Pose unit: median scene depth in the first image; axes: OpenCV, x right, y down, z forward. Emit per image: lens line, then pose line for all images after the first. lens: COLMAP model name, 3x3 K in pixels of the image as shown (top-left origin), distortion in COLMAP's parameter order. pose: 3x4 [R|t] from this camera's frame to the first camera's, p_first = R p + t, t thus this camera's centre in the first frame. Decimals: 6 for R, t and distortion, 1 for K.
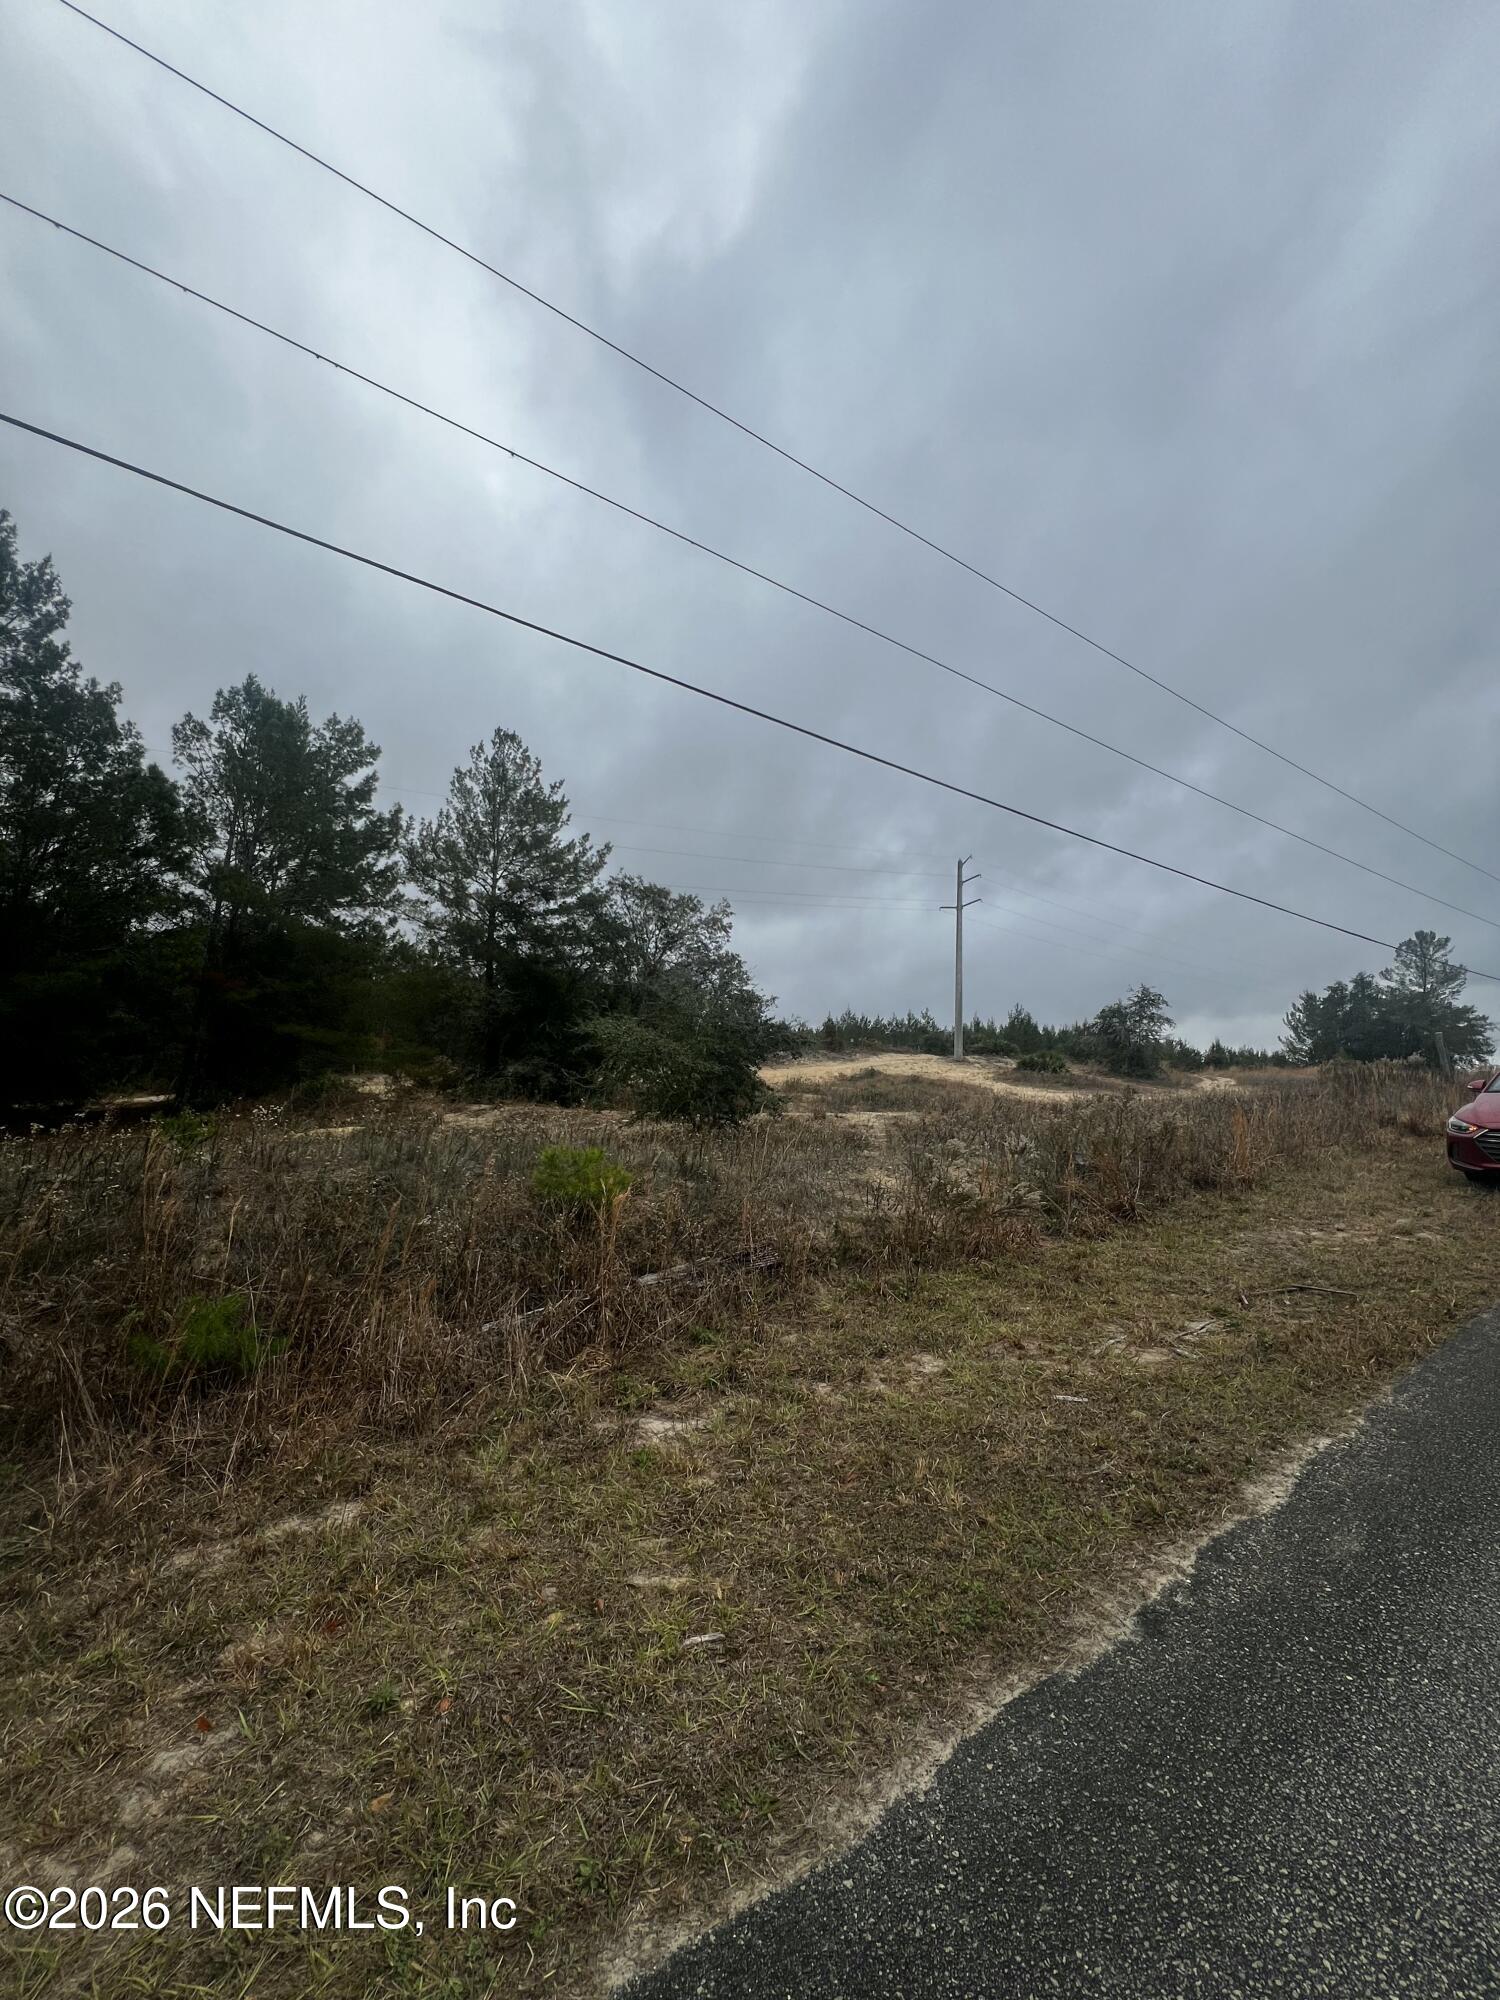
lens RADIAL K [[800.5, 0, 744.4], [0, 800.5, 1004.4], [0, 0, 1]] dist [-0.001125, 0.000266]
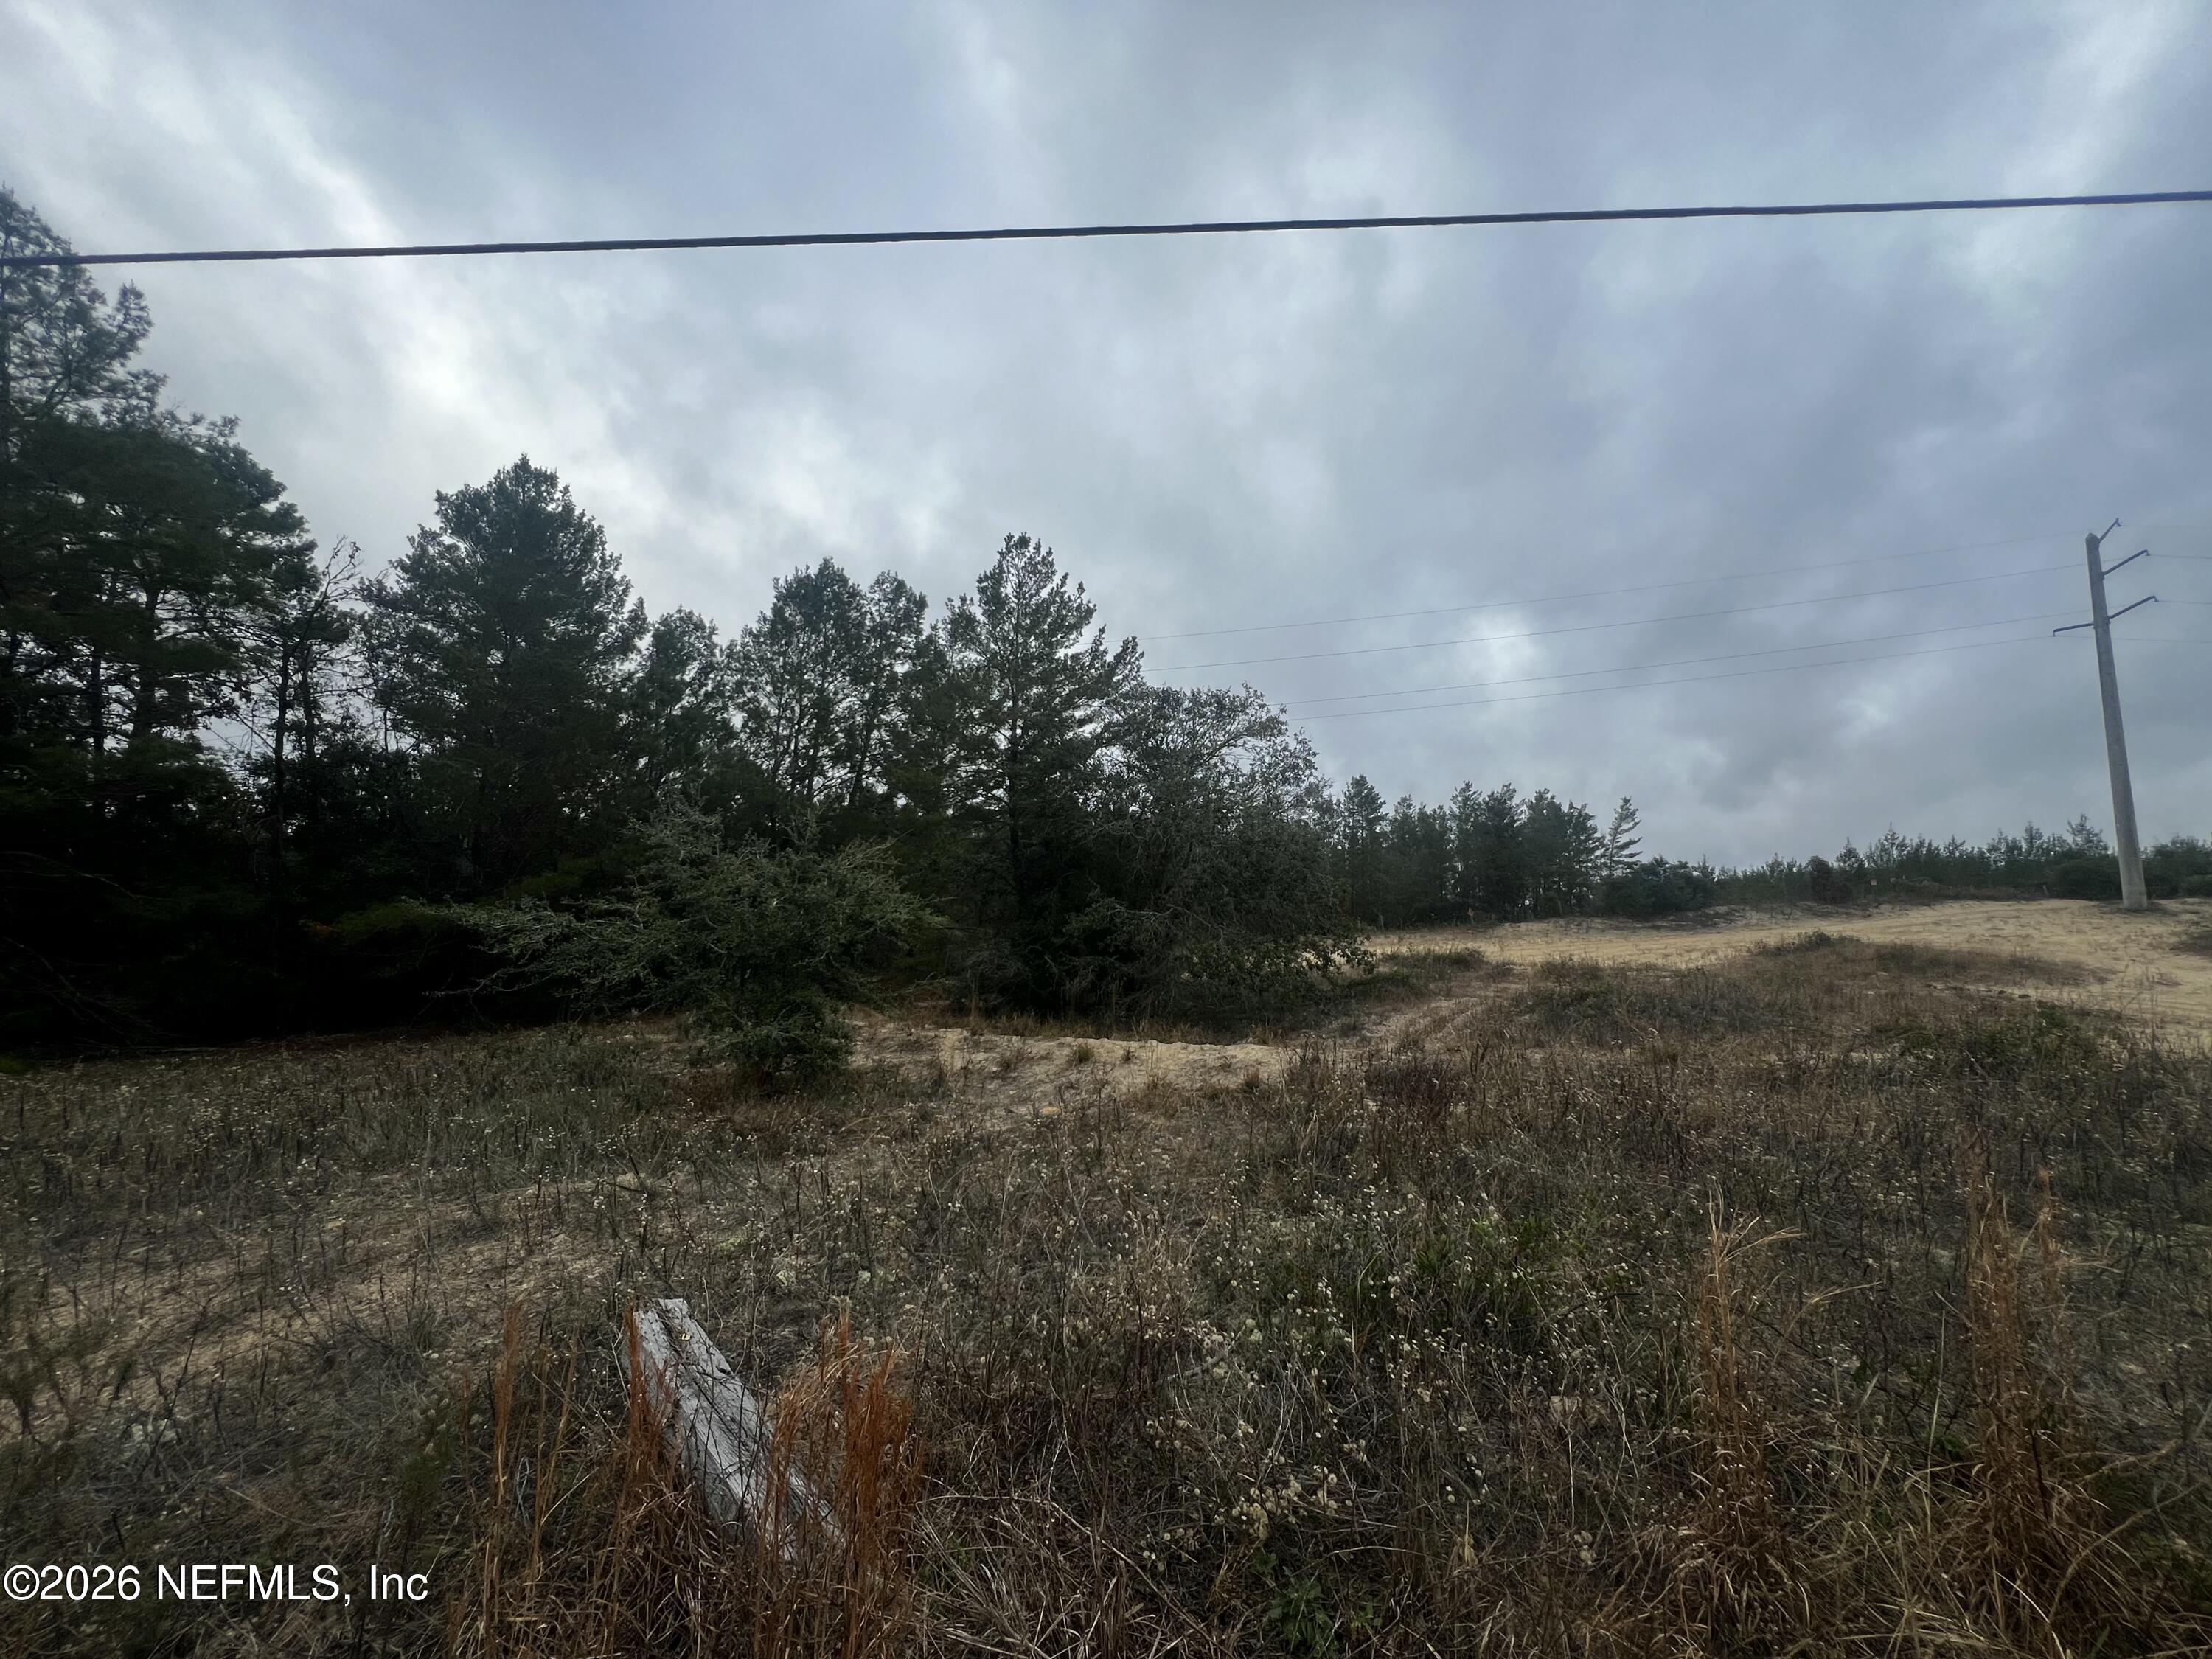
lens RADIAL K [[885.3, 0, 1108.9], [0, 885.3, 833.5], [0, 0, 1]] dist [-0.001125, 0.000266]
pose [[0.778505, -0.093445, -0.620643, 0.308036], [0.071595, 0.995622, -0.060096, 0.020451], [0.623542, 0.002350, 0.781786, 0.358040]]
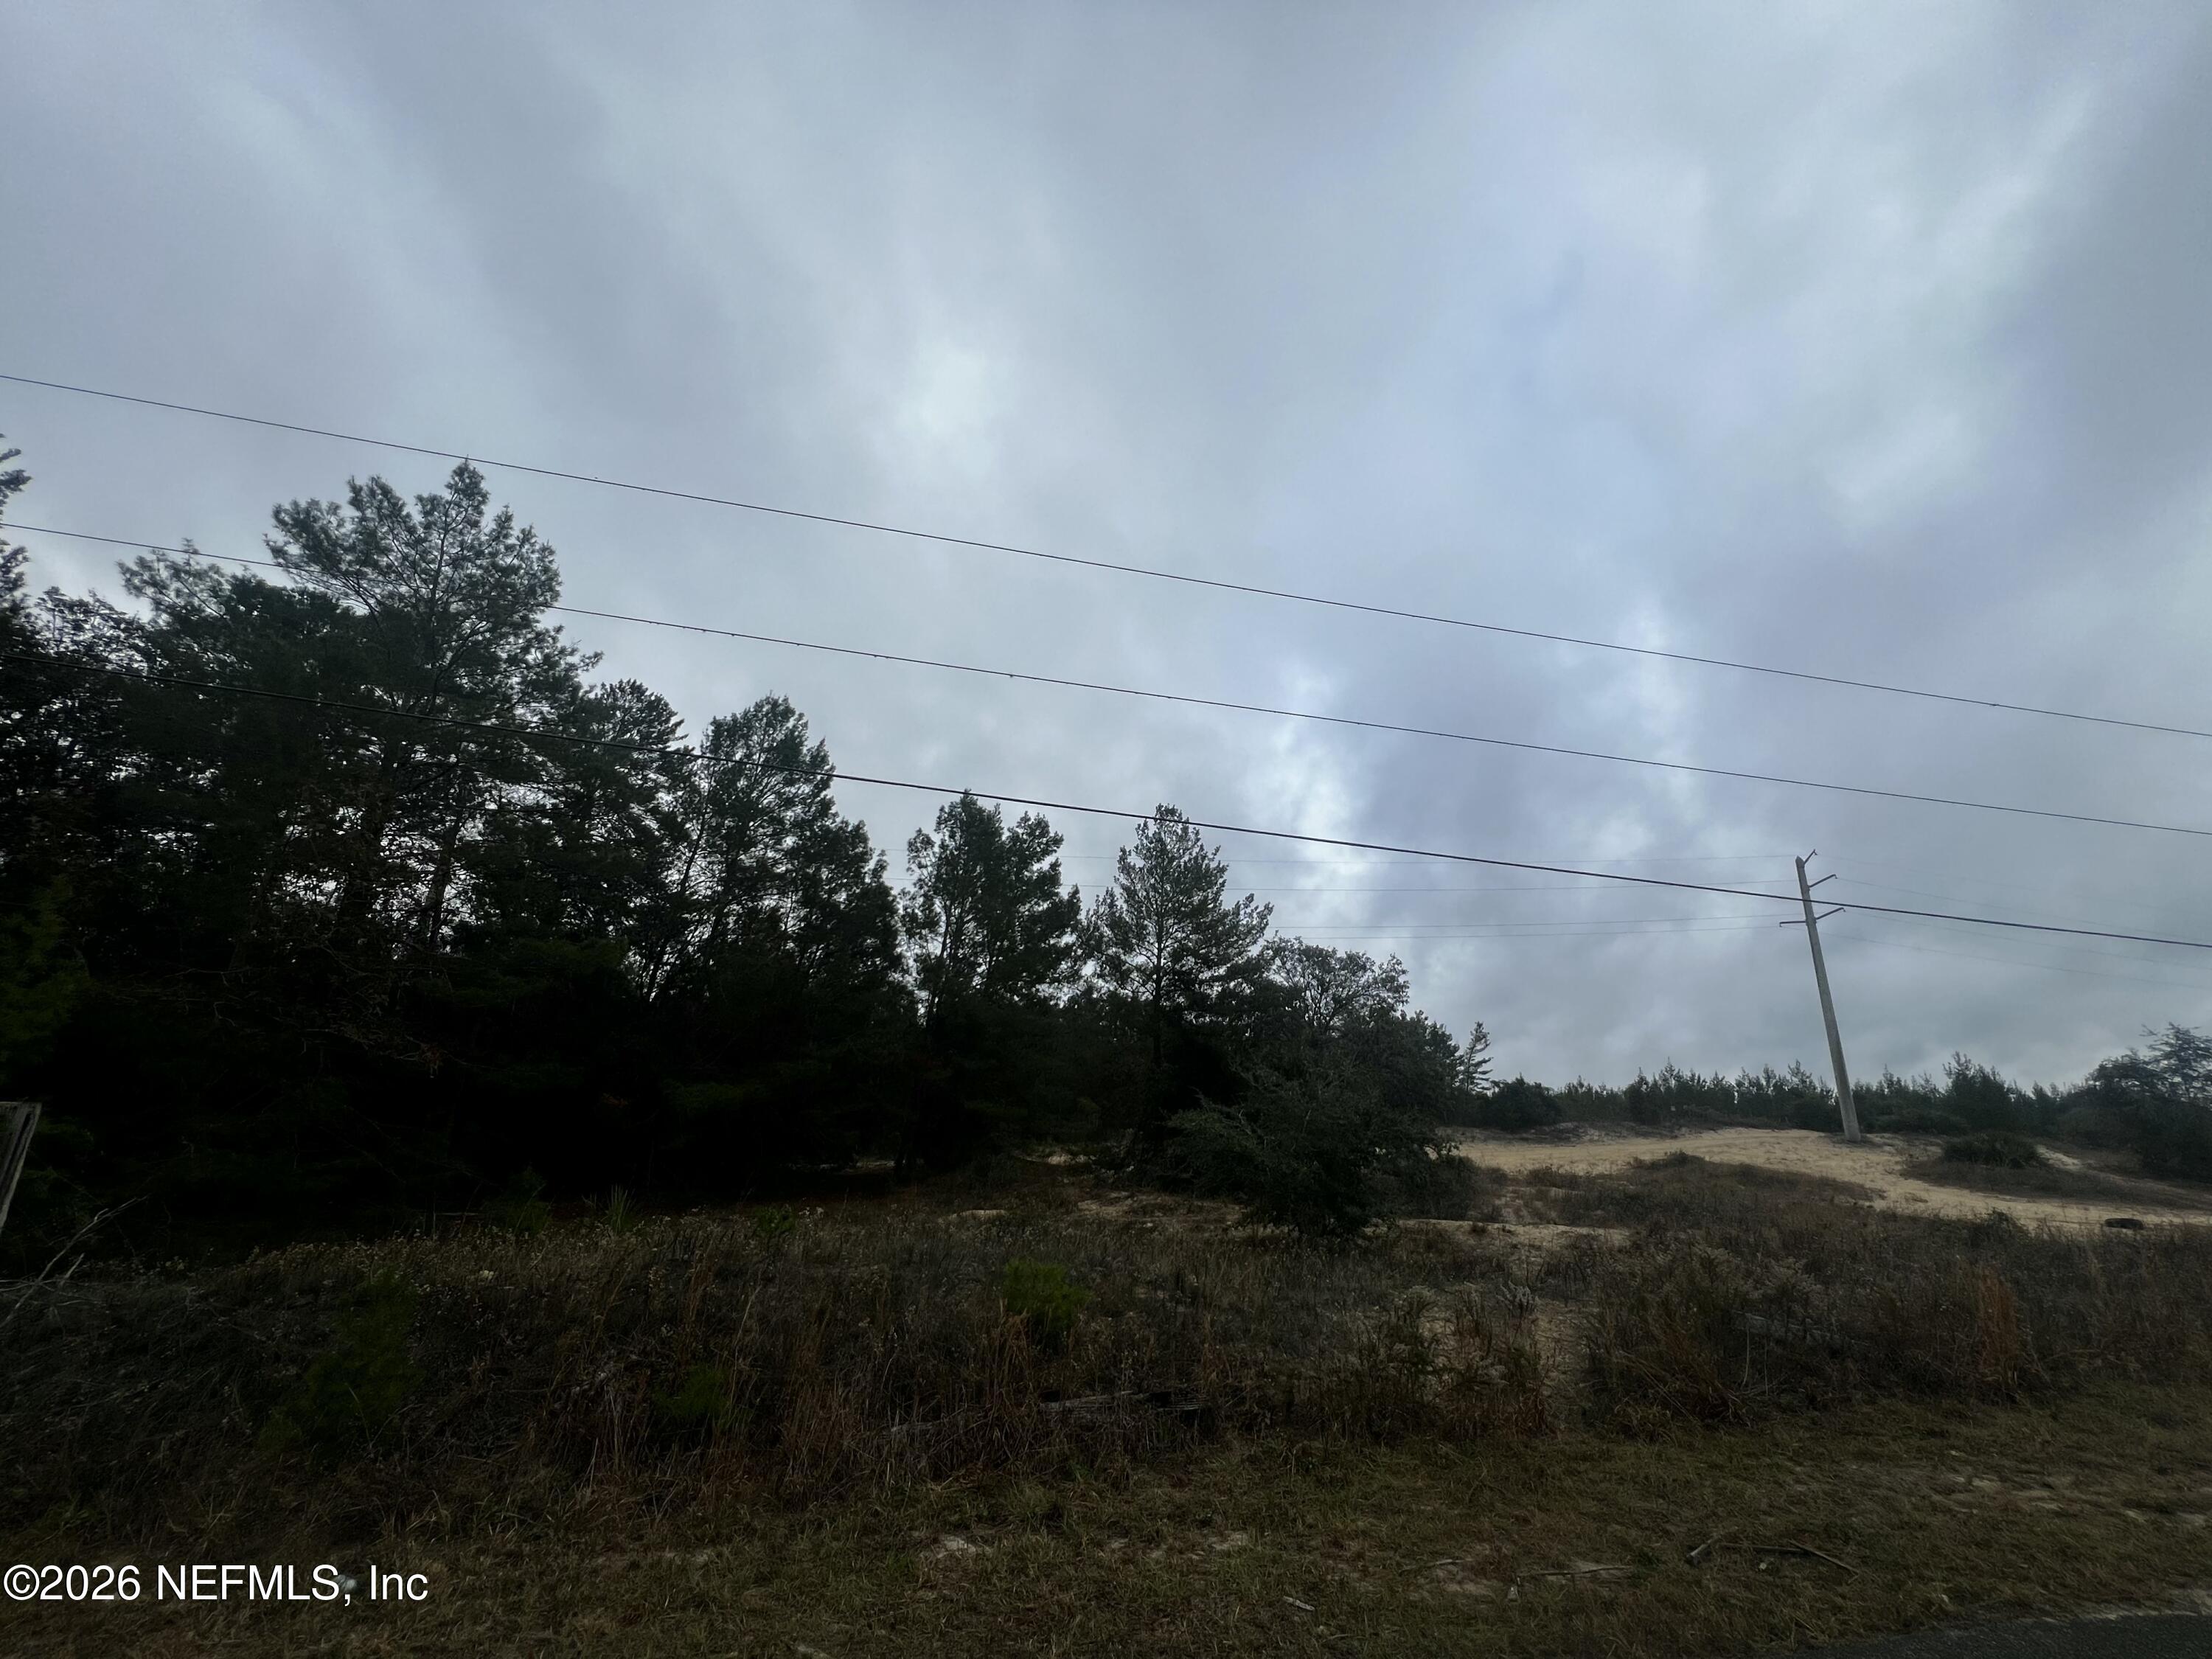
lens RADIAL K [[885.3, 0, 1107.5], [0, 885.3, 835.2], [0, 0, 1]] dist [-0.001125, 0.000266]
pose [[0.898214, -0.119550, -0.422989, 0.119046], [0.013805, 0.969501, -0.244697, -0.023623], [0.439342, 0.213951, 0.872470, -0.037019]]
